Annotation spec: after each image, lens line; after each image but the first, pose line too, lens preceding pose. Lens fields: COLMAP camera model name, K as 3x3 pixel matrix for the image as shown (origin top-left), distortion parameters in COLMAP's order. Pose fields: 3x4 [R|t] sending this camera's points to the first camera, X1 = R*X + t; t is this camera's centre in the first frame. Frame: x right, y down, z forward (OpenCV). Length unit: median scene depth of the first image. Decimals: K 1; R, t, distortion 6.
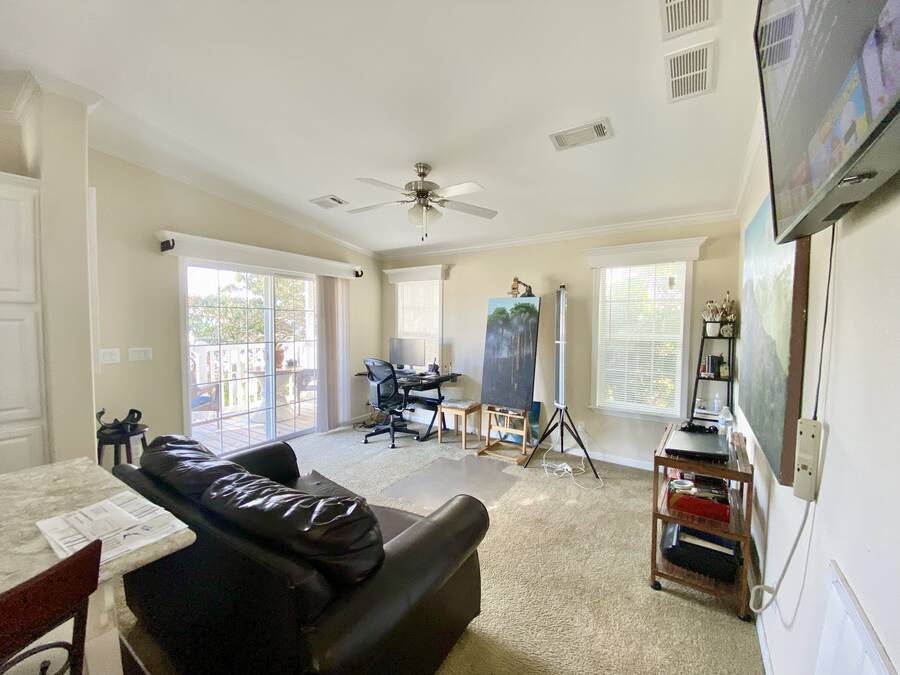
lens RADIAL K [[364.9, 0, 448.1], [0, 364.9, 337.3], [0, 0, 1]] dist [-0.009687, -0.004732]
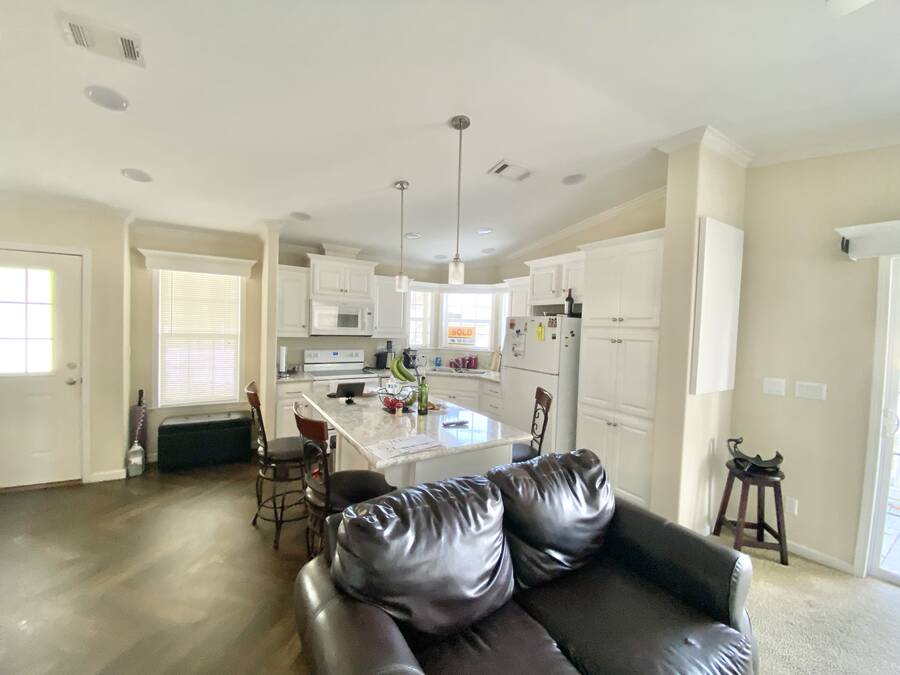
lens RADIAL K [[364.9, 0, 457.2], [0, 364.9, 340.9], [0, 0, 1]] dist [-0.009687, -0.004732]
pose [[-0.427895, 0.008341, -0.903790, 0.296084], [-0.078819, 0.995804, 0.046507, -0.055567], [0.900385, 0.091136, -0.425442, 0.924857]]
